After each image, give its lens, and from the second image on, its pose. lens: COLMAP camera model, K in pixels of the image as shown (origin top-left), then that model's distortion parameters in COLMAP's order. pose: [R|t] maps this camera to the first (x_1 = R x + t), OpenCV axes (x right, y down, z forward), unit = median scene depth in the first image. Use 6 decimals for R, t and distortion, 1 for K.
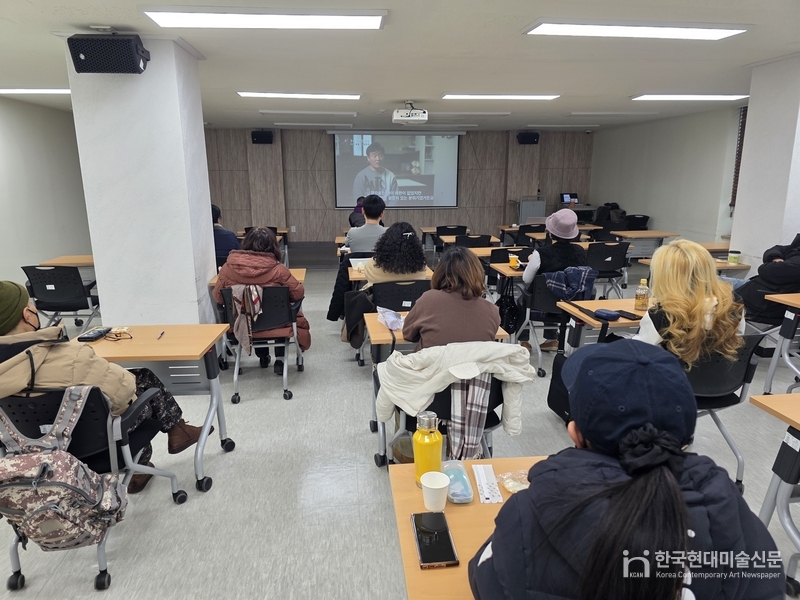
lens RADIAL K [[554.4, 0, 401.8], [0, 554.4, 297.2], [0, 0, 1]] dist [0.038184, -0.018046]
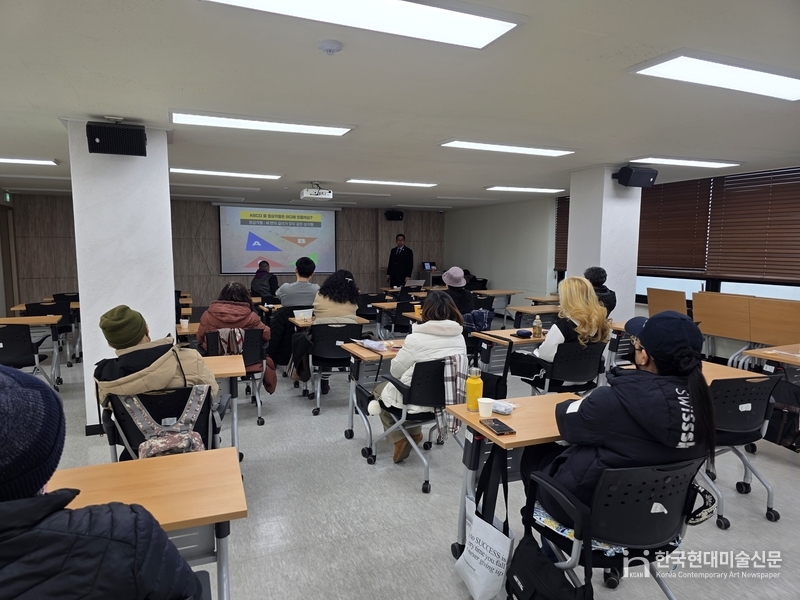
lens RADIAL K [[554.4, 0, 399.7], [0, 554.4, 306.2], [0, 0, 1]] dist [0.038184, -0.018046]
pose [[0.957317, -0.018982, 0.288417, -0.211056], [0.051171, 0.993209, -0.104482, 0.057231], [-0.284475, 0.114781, 0.951787, -0.196281]]
